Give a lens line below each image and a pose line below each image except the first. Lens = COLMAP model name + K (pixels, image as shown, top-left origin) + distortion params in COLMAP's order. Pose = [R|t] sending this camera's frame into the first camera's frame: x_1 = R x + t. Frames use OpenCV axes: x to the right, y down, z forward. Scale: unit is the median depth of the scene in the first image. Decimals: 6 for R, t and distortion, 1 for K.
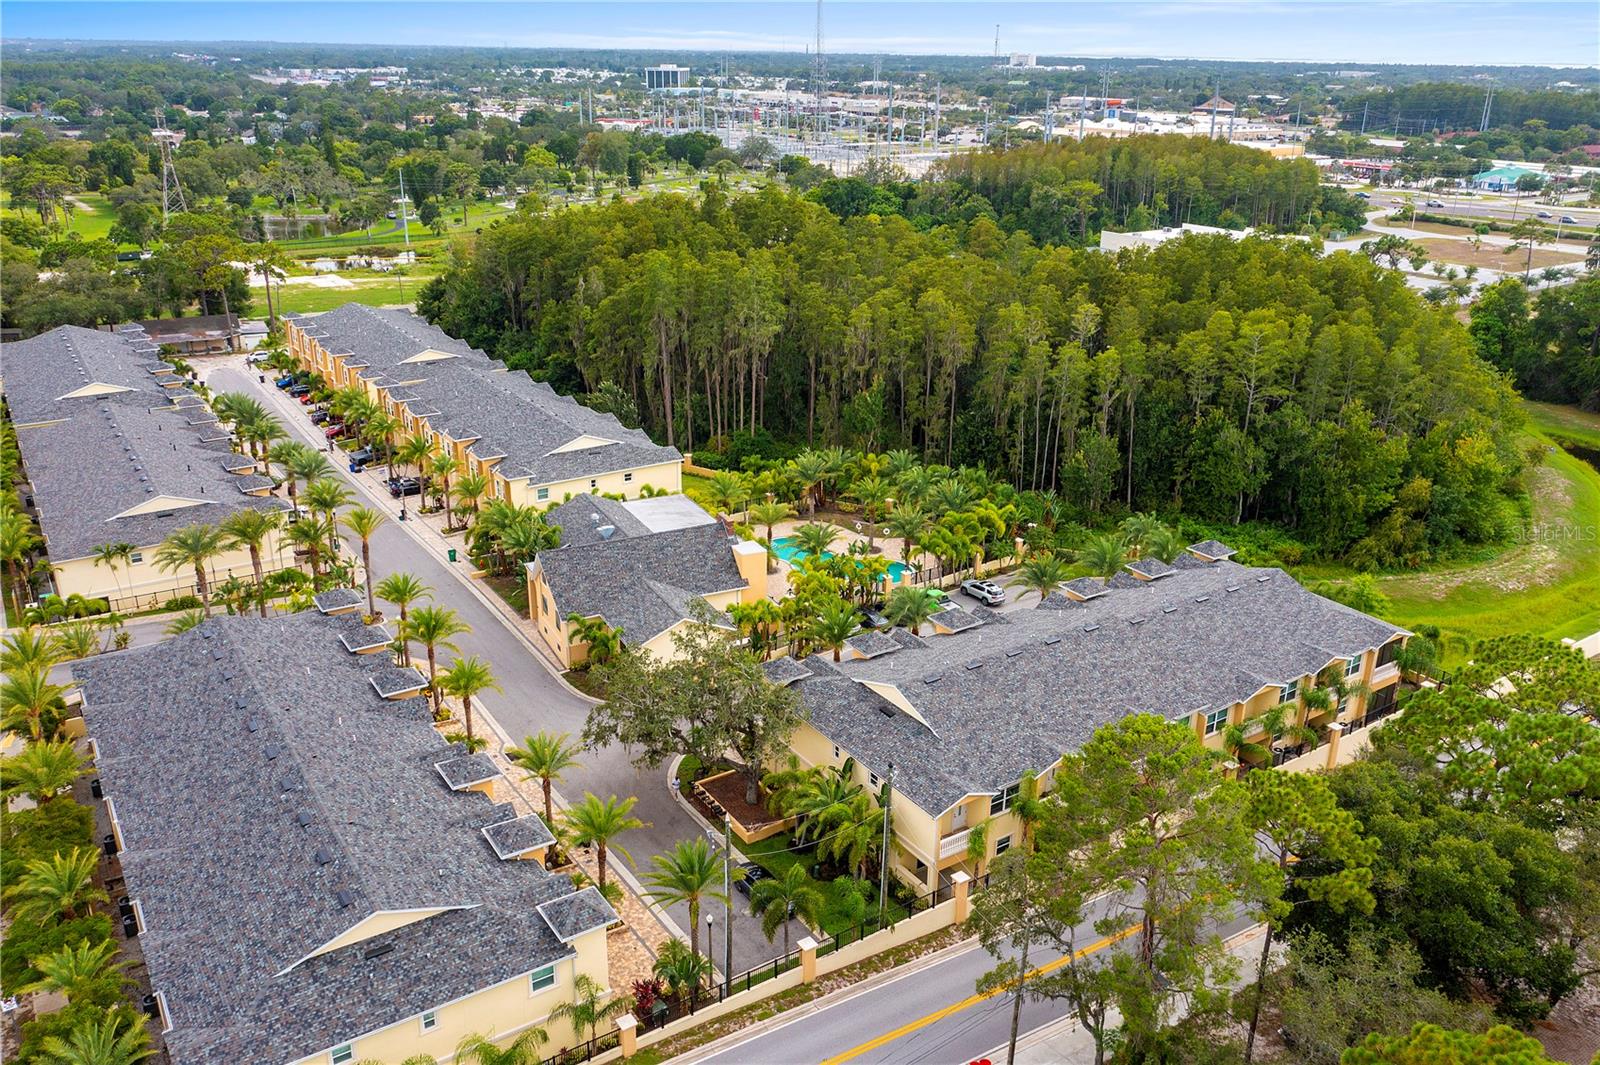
lens RADIAL K [[1267.5, 0, 795.7], [0, 1267.5, 534.5], [0, 0, 1]] dist [-0.004791, 0.001064]
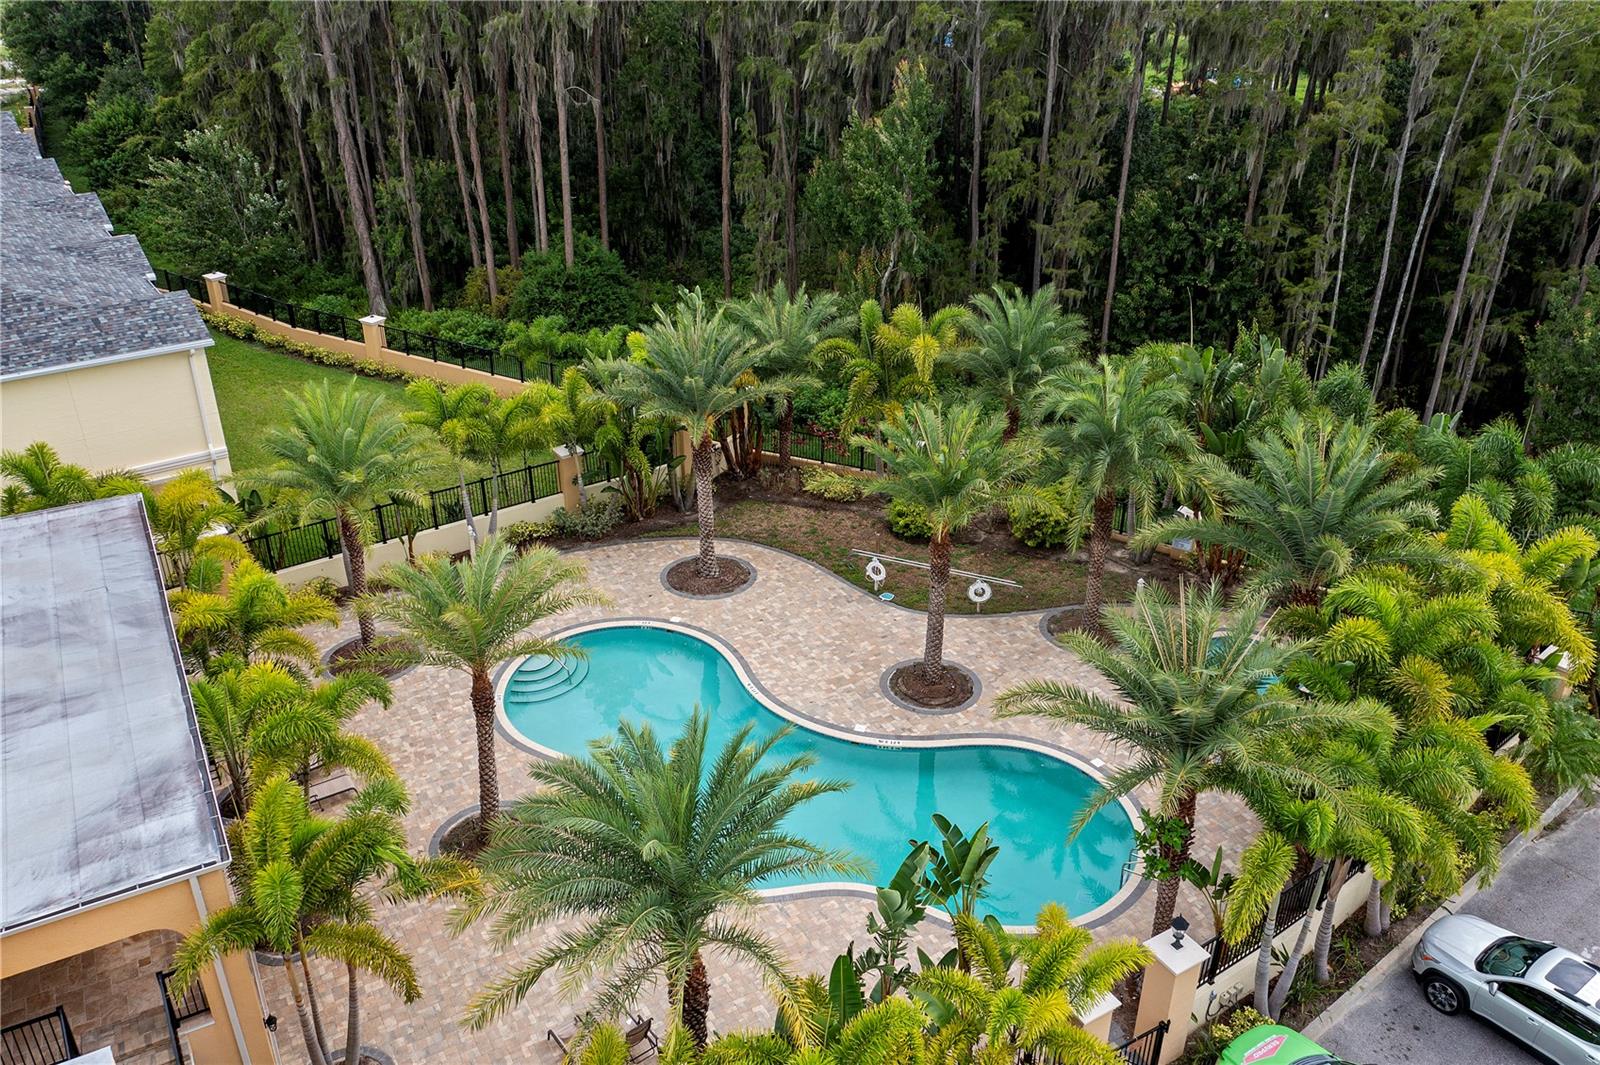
lens RADIAL K [[1267.5, 0, 805.6], [0, 1267.5, 535.6], [0, 0, 1]] dist [-0.004791, 0.001064]
pose [[0.998910, -0.028180, 0.037222, 0.021528], [0.023658, 0.992874, 0.116794, -0.042549], [-0.040248, -0.115786, 0.992458, 0.655652]]
